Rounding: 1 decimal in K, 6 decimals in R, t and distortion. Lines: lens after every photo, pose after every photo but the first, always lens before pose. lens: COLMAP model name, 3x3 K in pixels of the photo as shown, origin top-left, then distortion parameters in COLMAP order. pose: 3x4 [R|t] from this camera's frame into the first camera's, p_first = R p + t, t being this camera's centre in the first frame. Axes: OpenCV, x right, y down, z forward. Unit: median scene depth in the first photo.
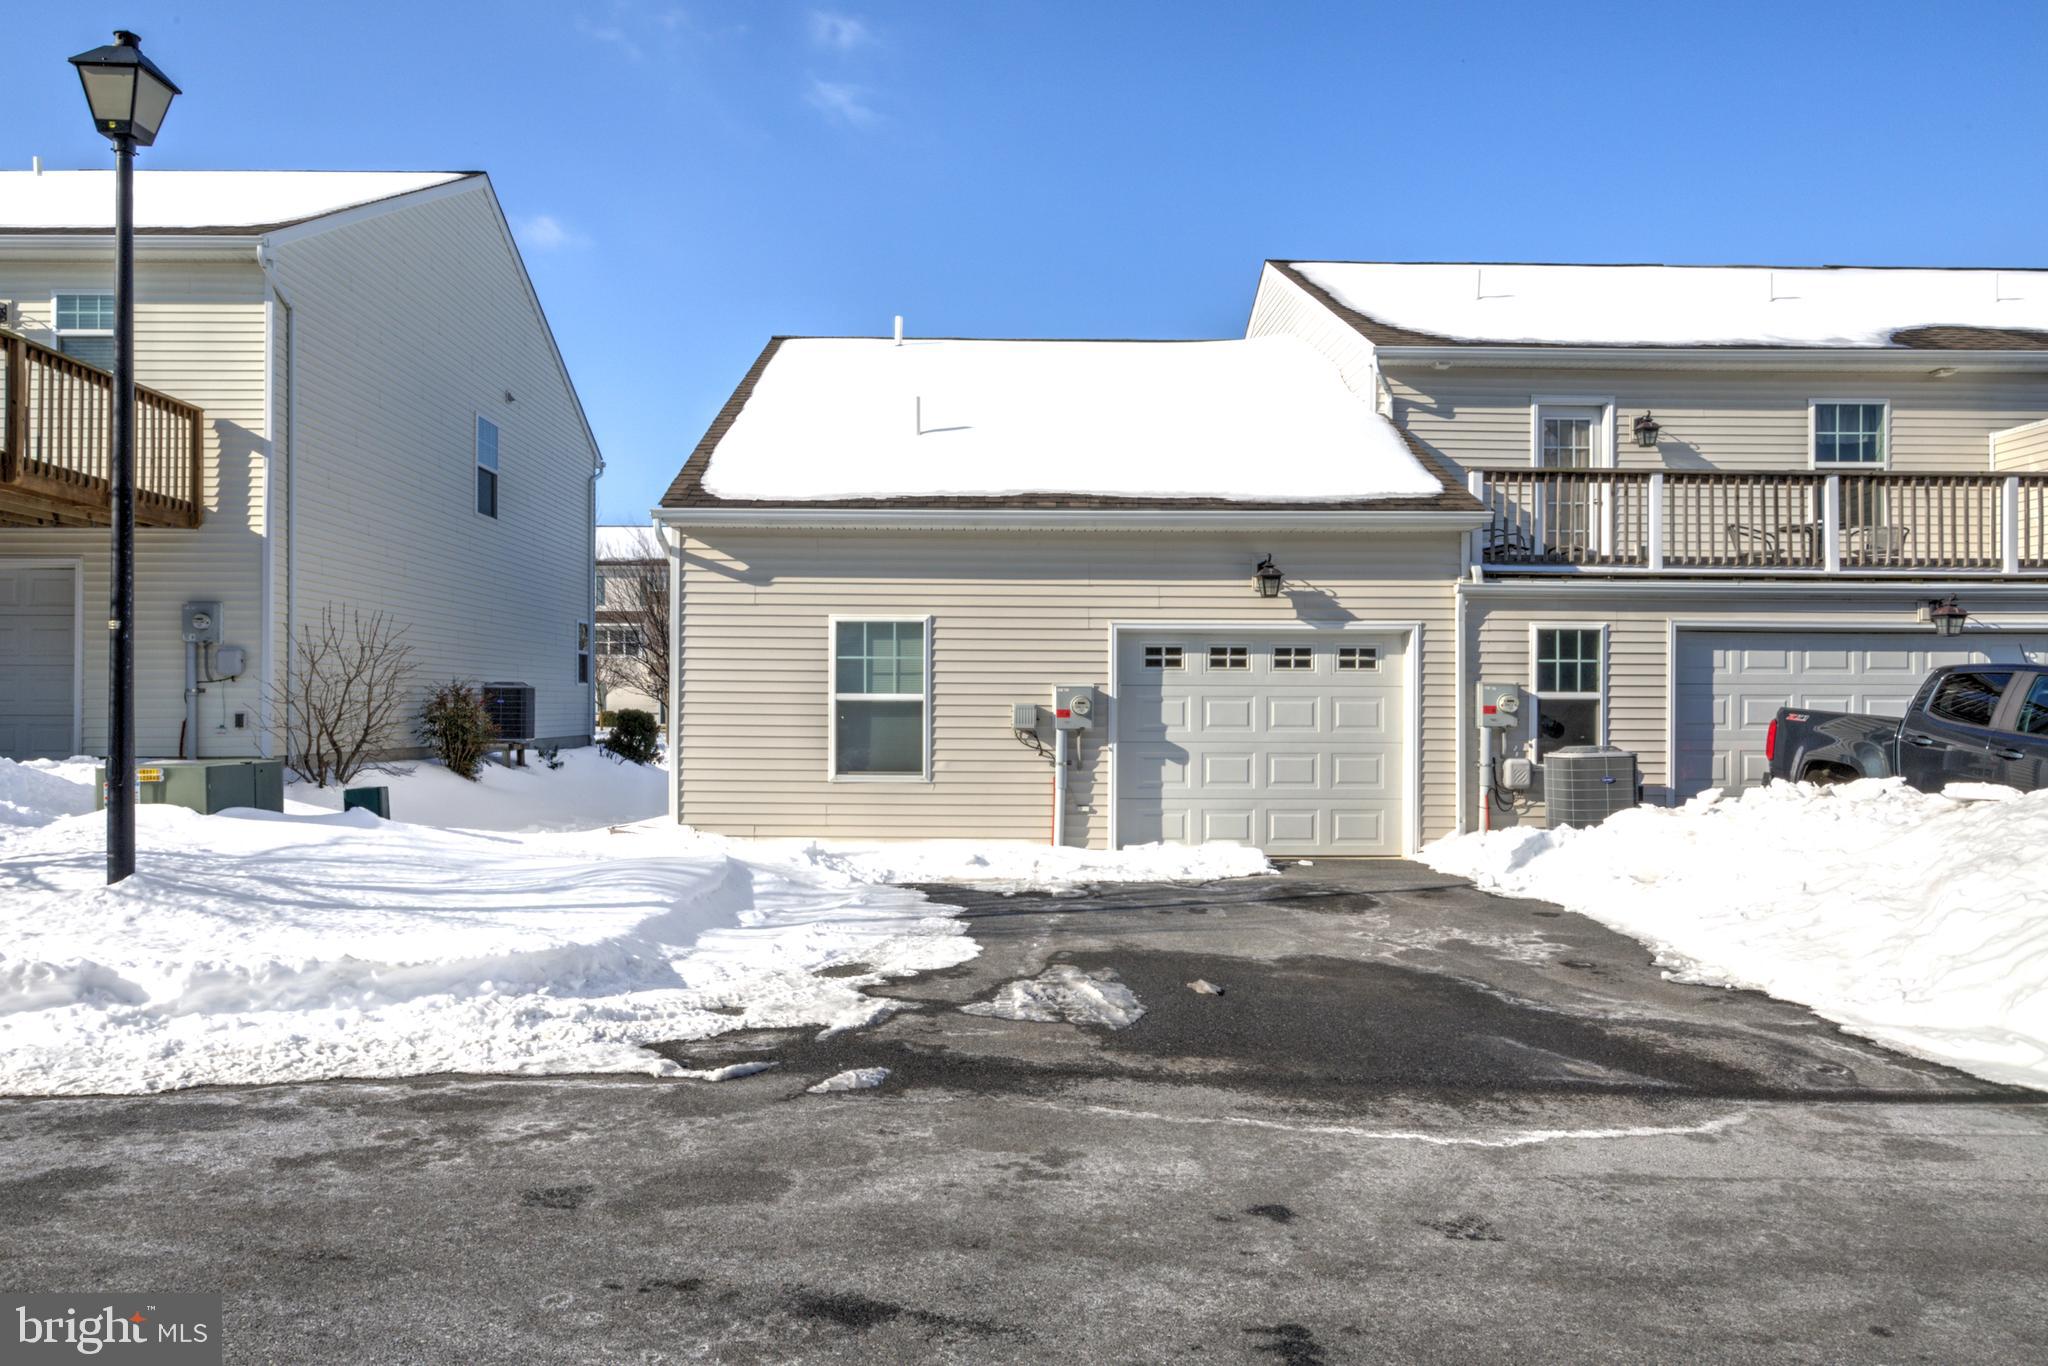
lens RADIAL K [[1180.4, 0, 1019.4], [0, 1180.4, 697.1], [0, 0, 1]] dist [0.004550, 0.001158]
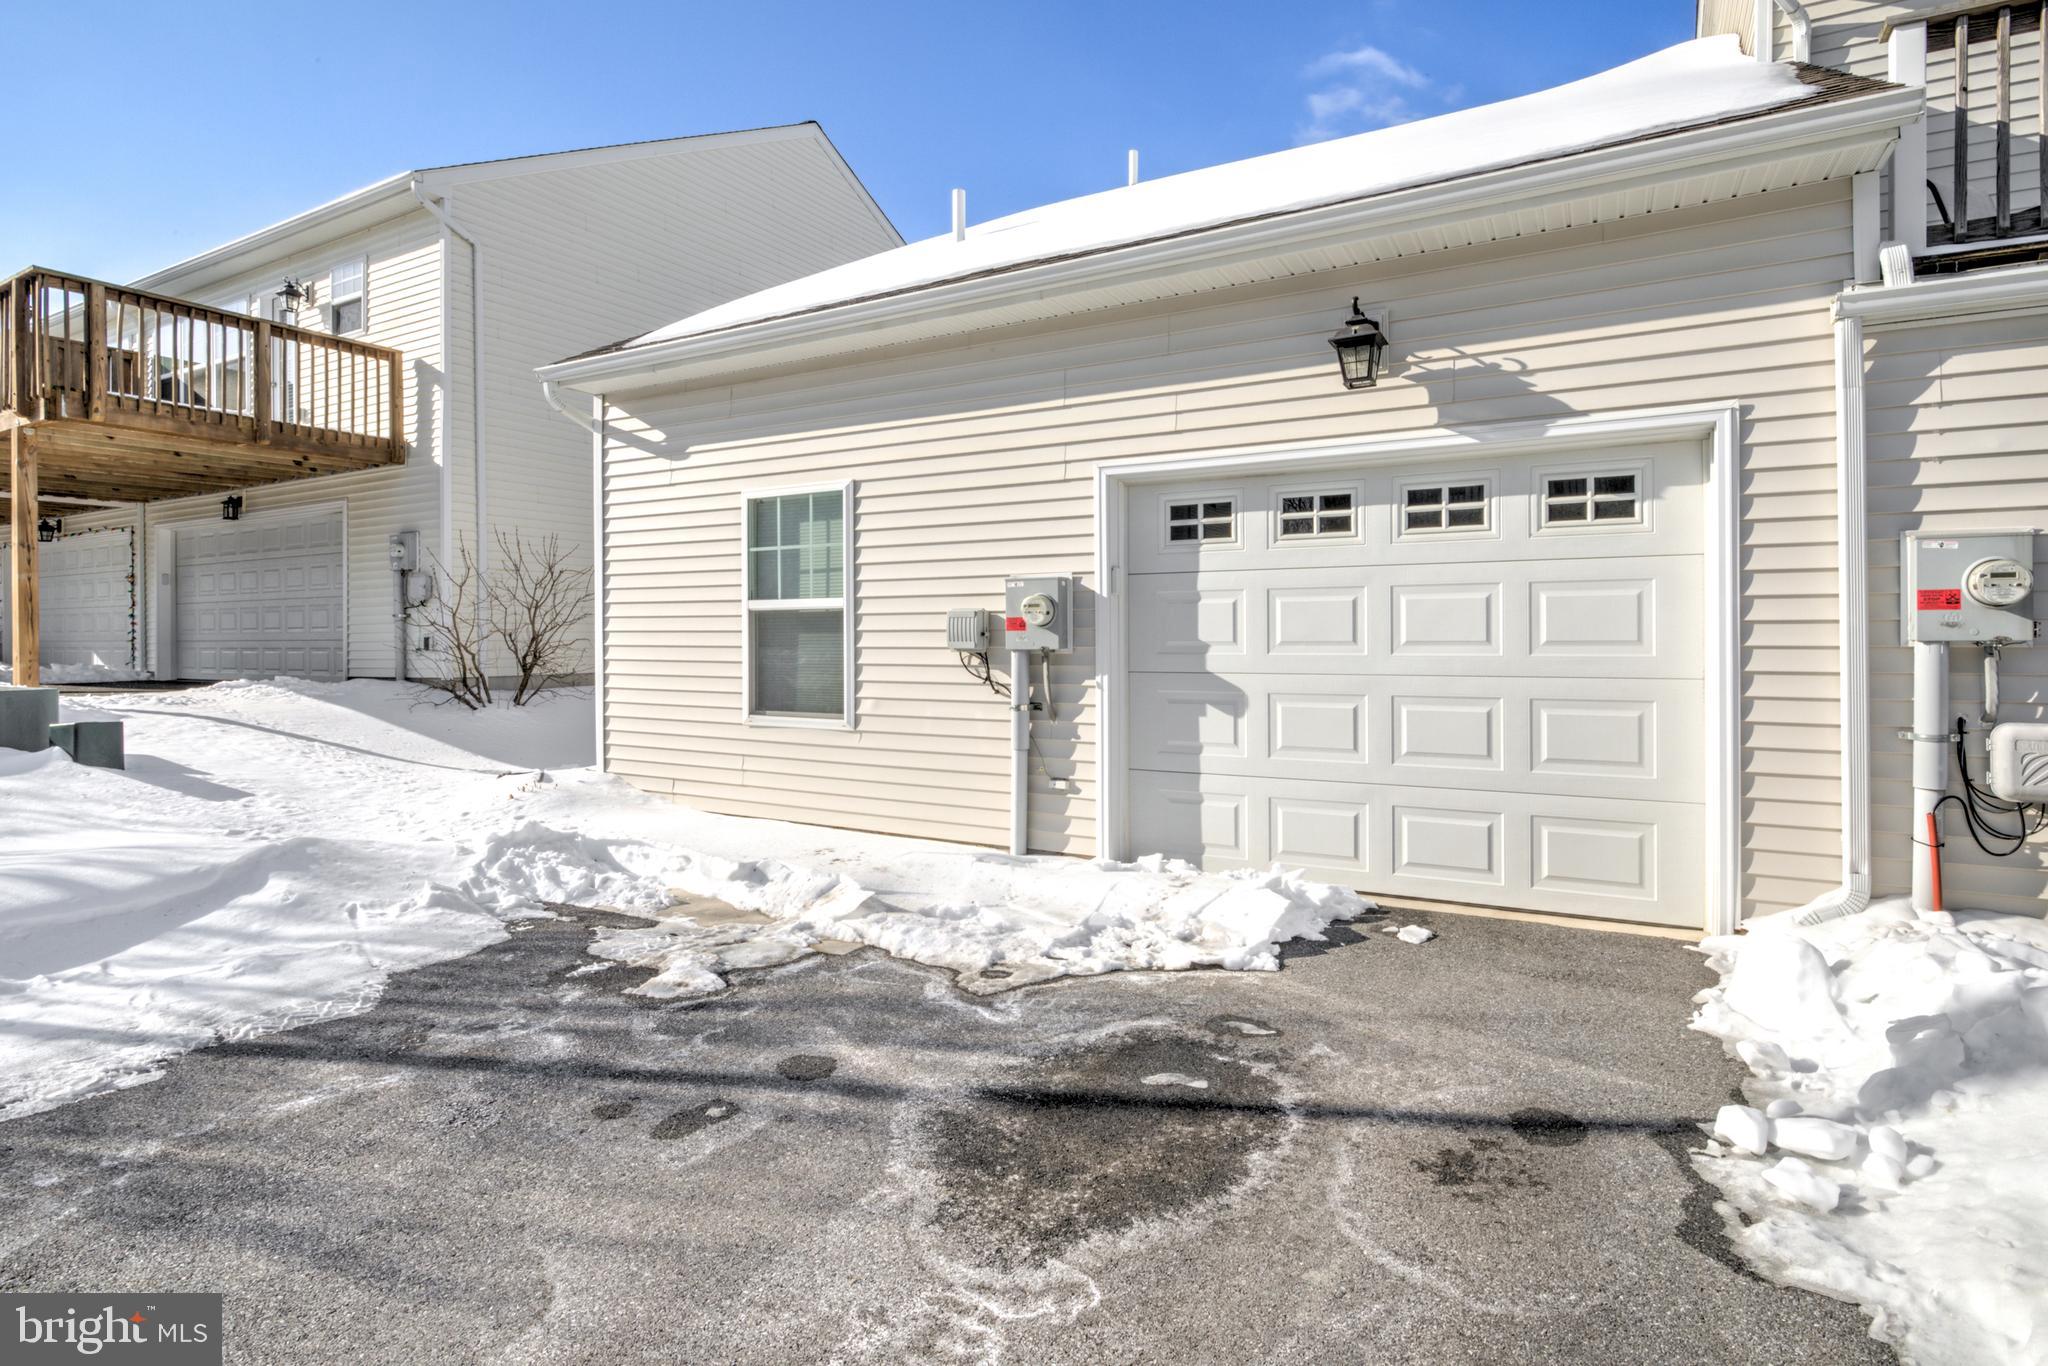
lens RADIAL K [[1010.6, 0, 1070.5], [0, 1010.6, 631.5], [0, 0, 1]] dist [-0.008915, 0.006085]
pose [[0.875356, -0.011151, -0.483351, 0.304116], [0.013236, 0.999912, 0.000901, 0.017191], [0.483298, -0.007186, 0.875426, 0.557068]]
